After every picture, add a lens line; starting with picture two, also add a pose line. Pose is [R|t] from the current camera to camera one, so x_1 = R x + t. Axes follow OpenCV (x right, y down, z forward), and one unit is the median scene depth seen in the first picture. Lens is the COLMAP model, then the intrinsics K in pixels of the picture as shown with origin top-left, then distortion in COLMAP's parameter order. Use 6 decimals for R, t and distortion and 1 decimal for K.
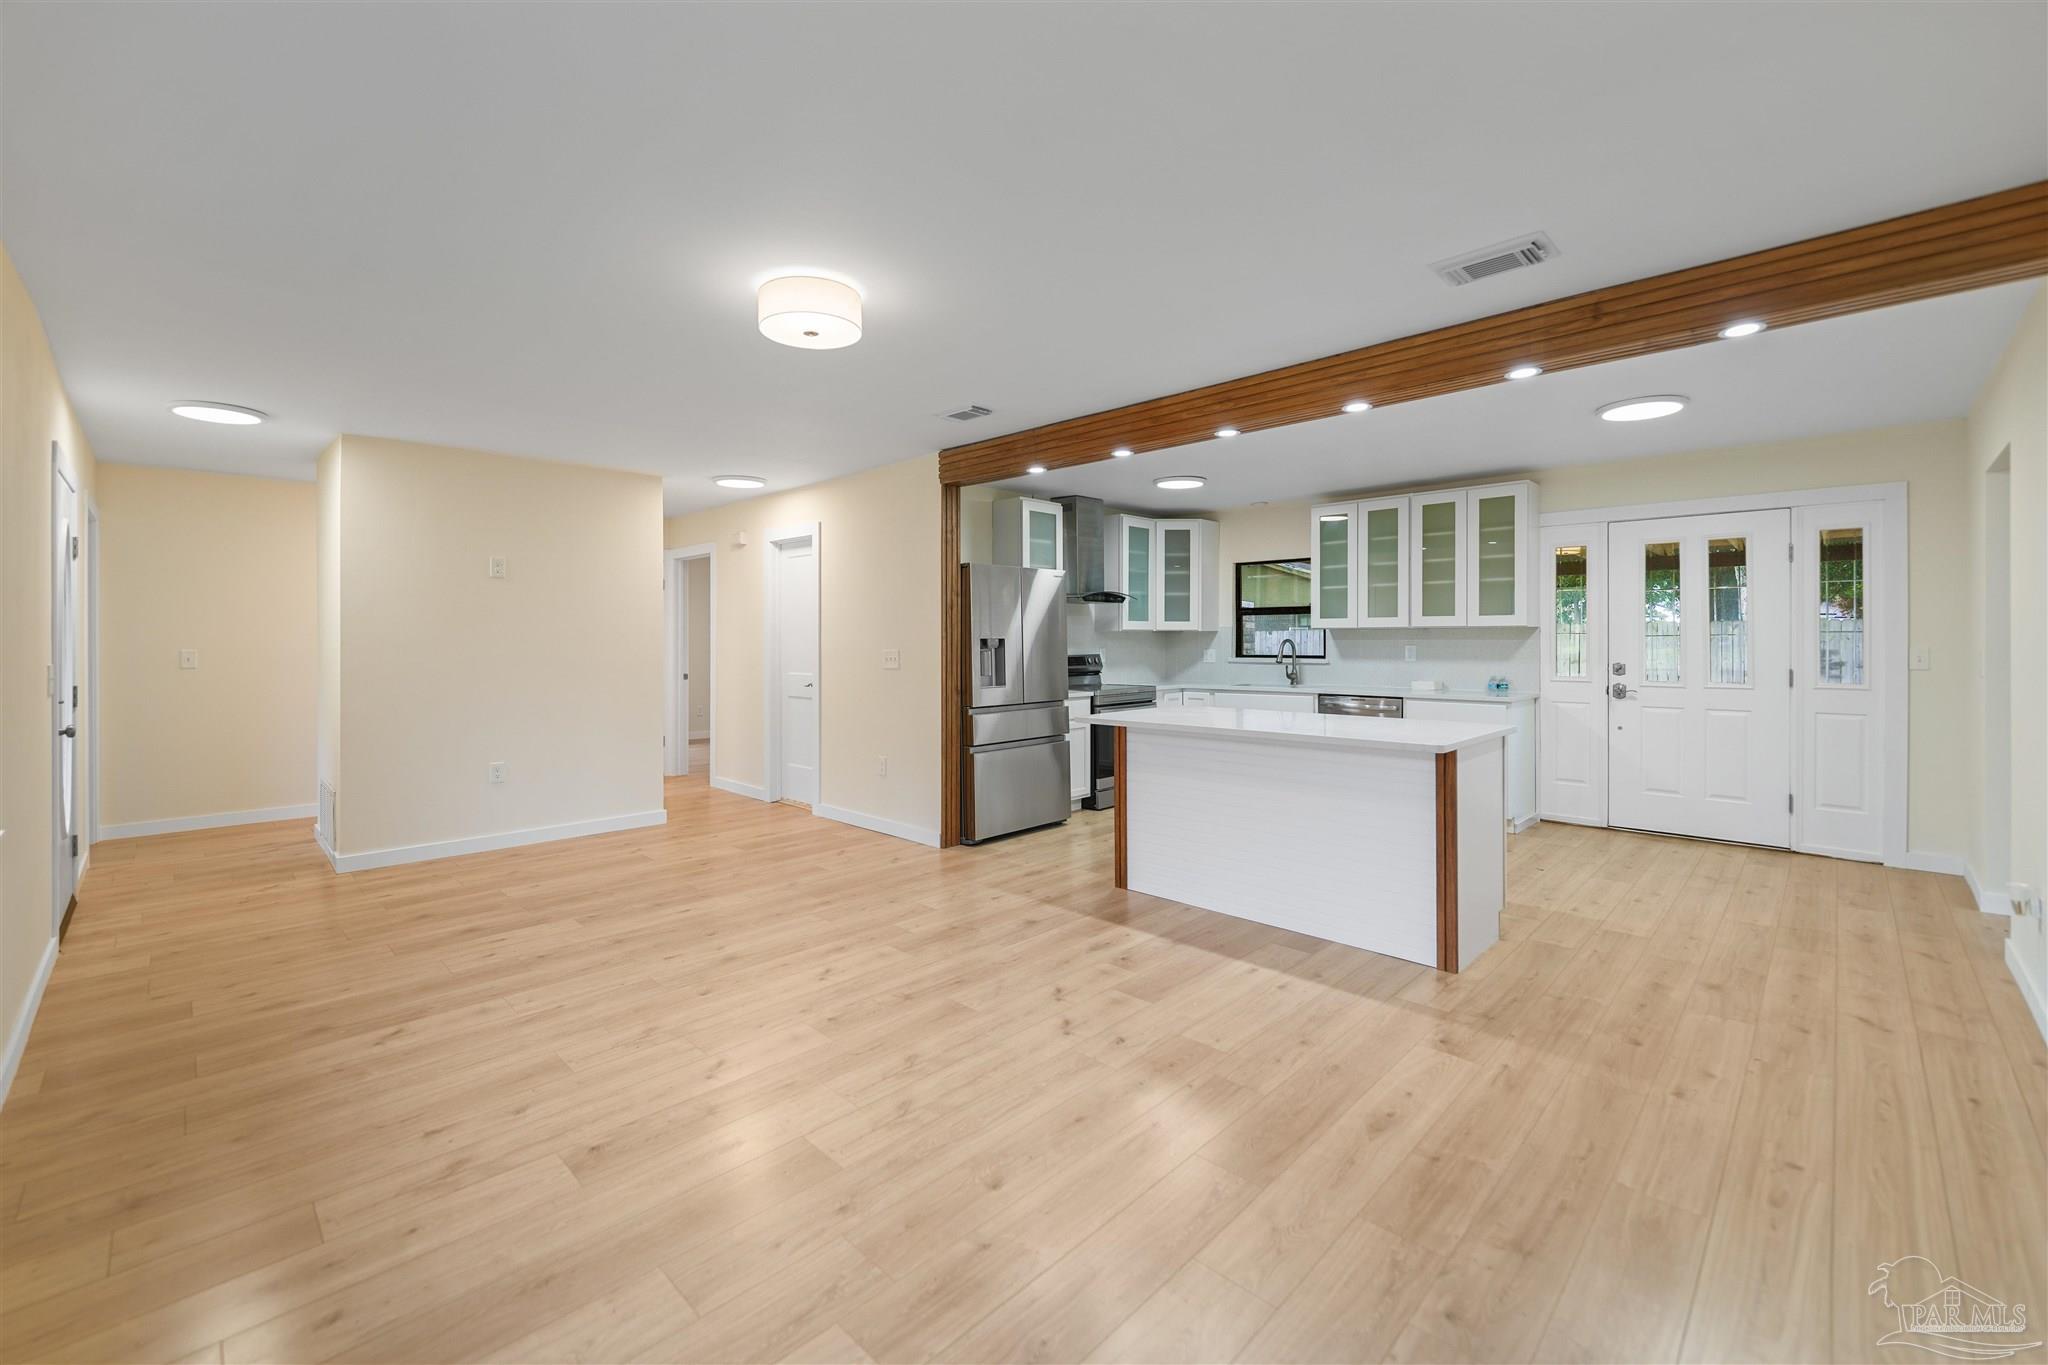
lens RADIAL K [[832.7, 0, 1033.1], [0, 832.7, 653.6], [0, 0, 1]] dist [-0.009756, 0.000010]
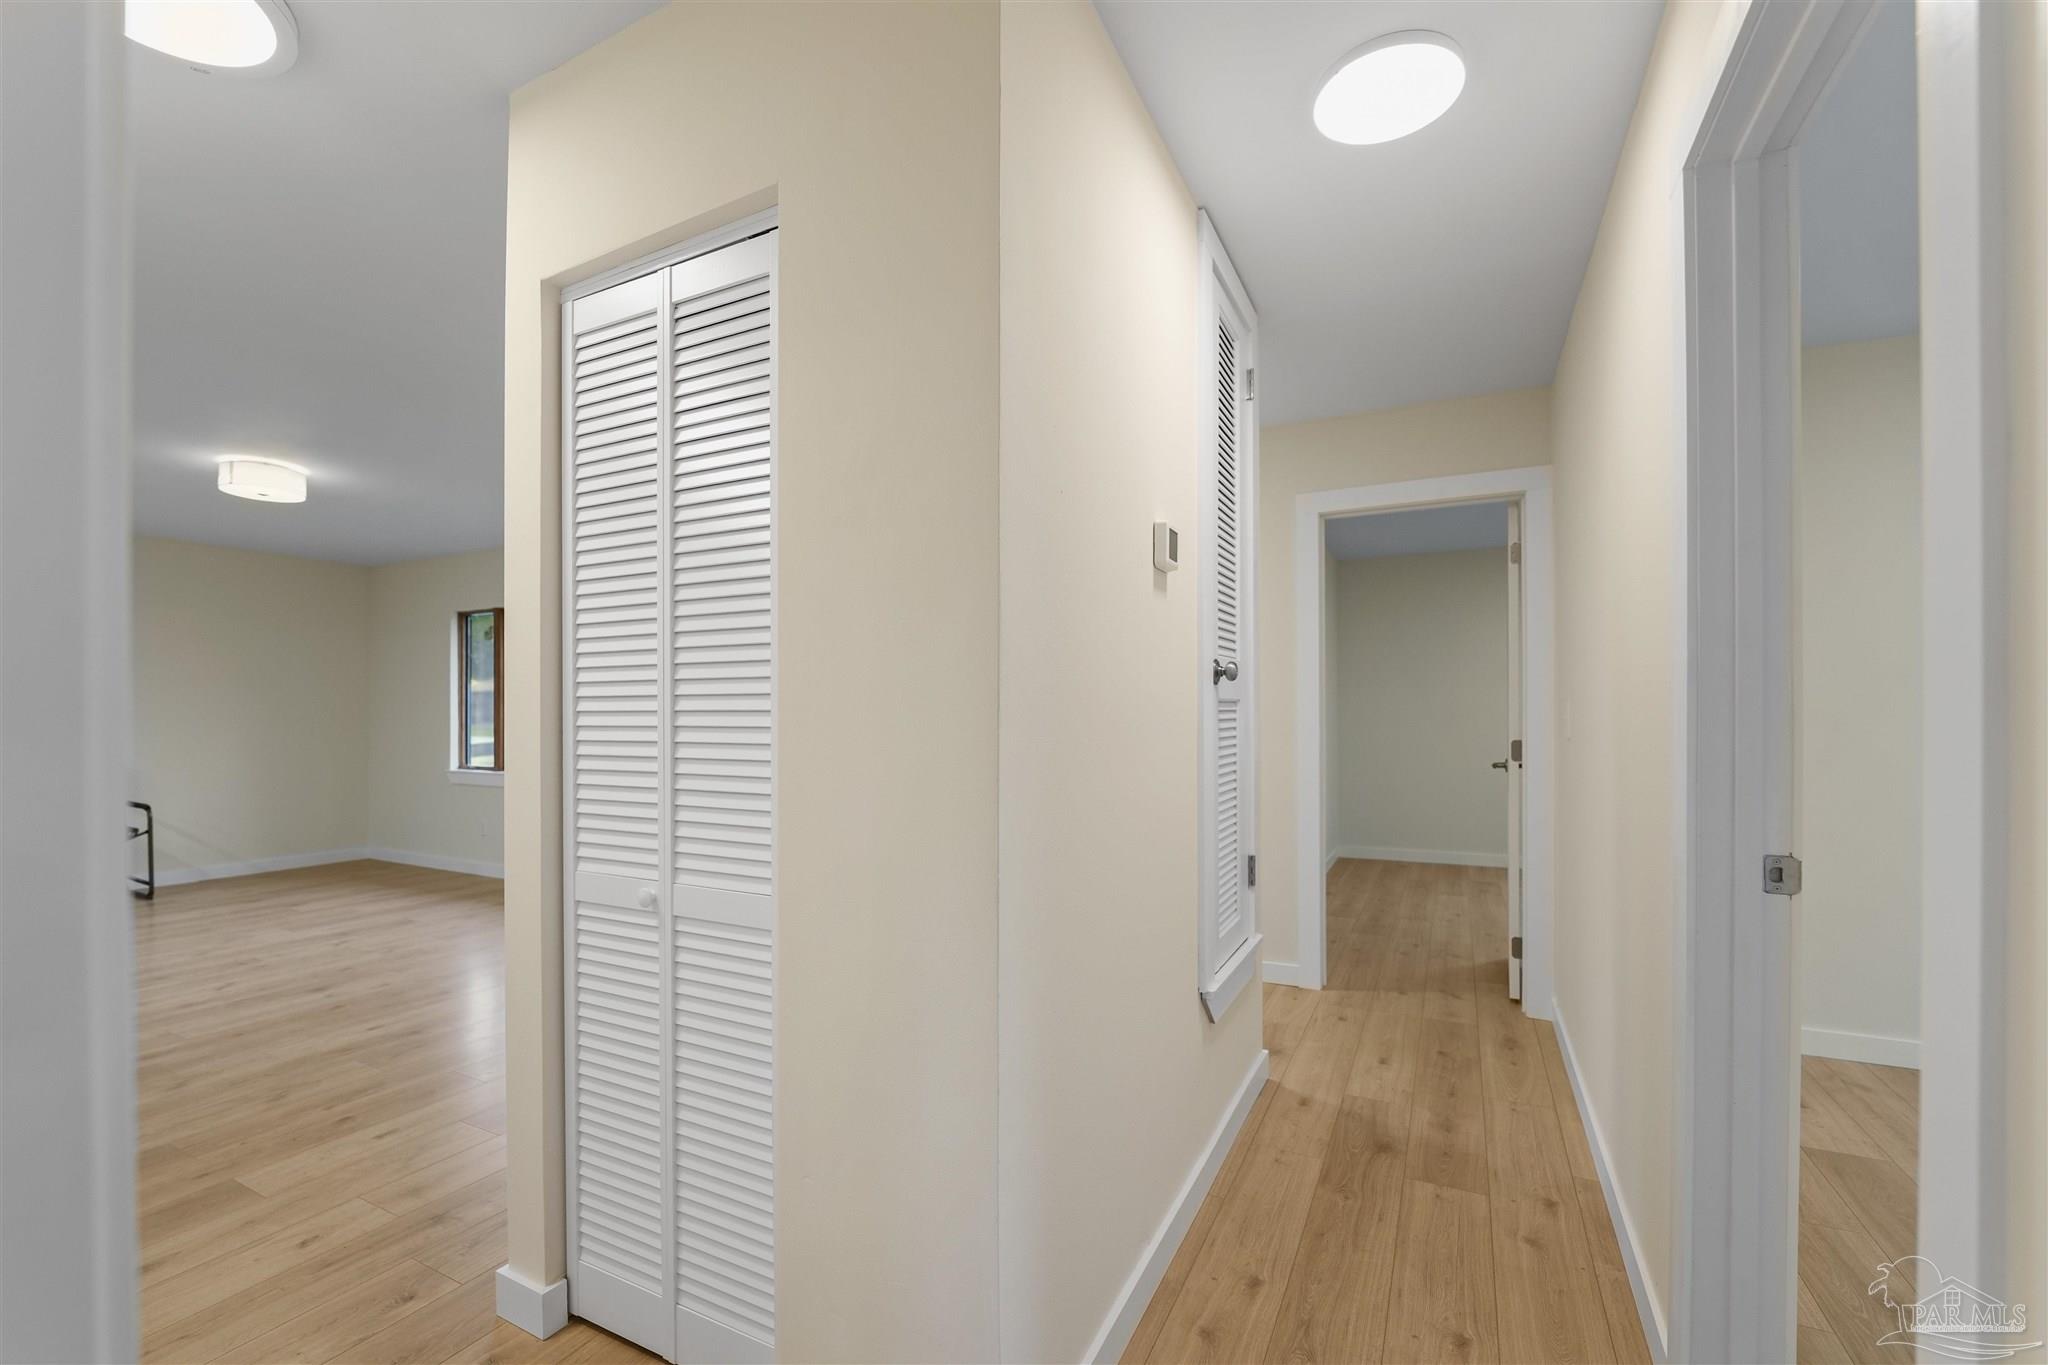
lens RADIAL K [[836.3, 0, 1026.9], [0, 836.3, 718.6], [0, 0, 1]] dist [-0.000779, 0.000039]
pose [[-0.953818, 0.002330, -0.300376, -0.535476], [-0.003931, 0.999787, 0.020236, -0.013608], [0.300359, 0.020483, -0.953606, 1.343507]]
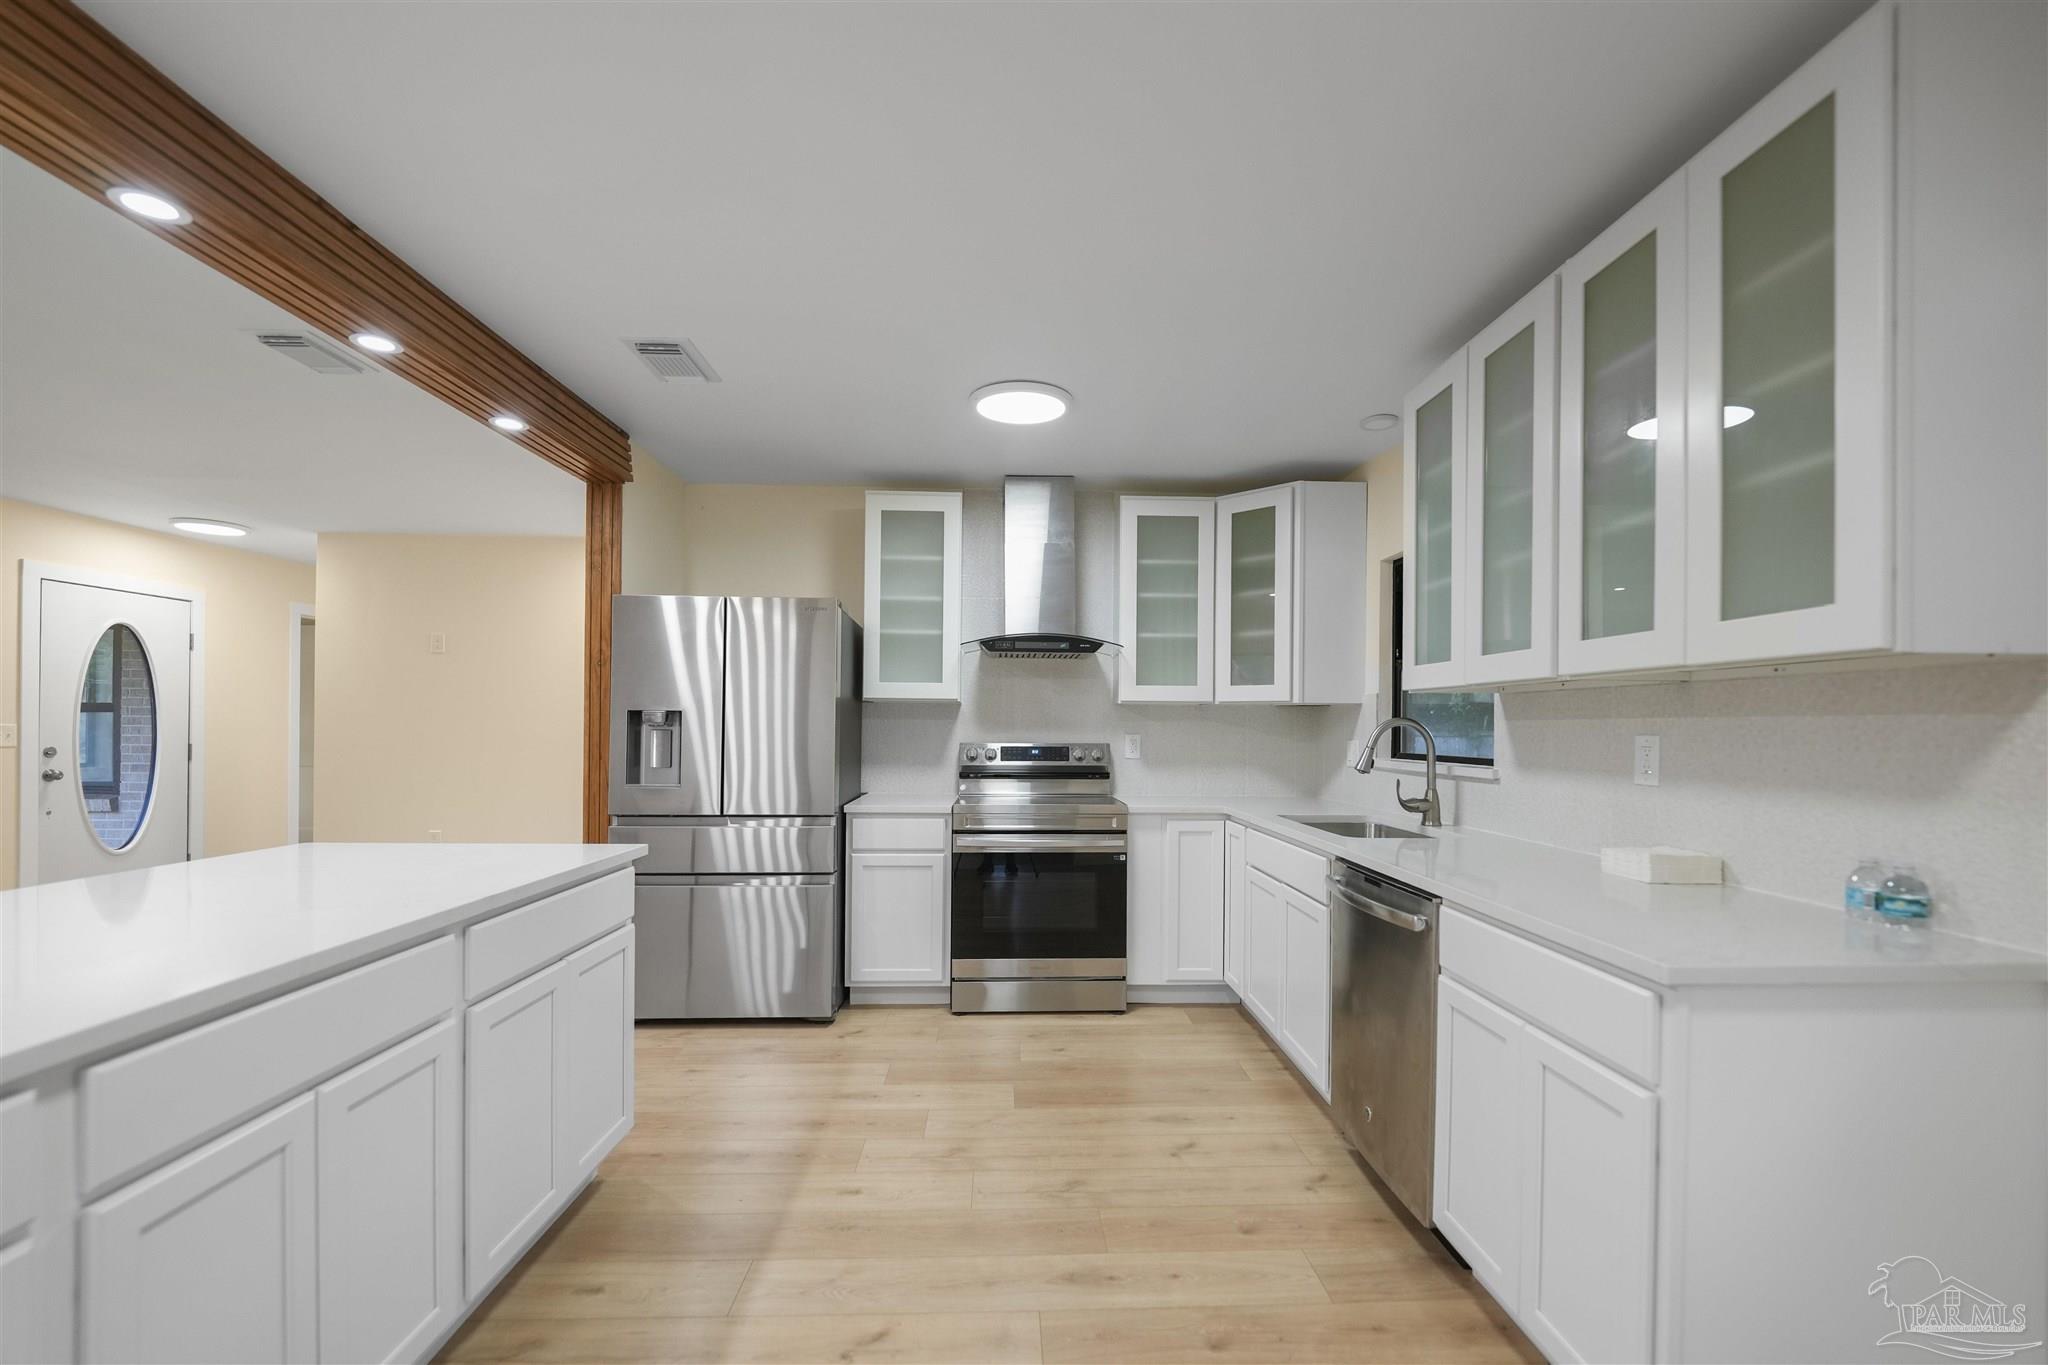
lens RADIAL K [[854.5, 0, 1024.6], [0, 854.5, 718.7], [0, 0, 1]] dist [-0.002949, -0.000247]
pose [[0.723286, 0.003752, -0.690539, 0.554803], [-0.023460, 0.999542, -0.019142, -0.005045], [0.690150, 0.030045, 0.723042, 0.645988]]
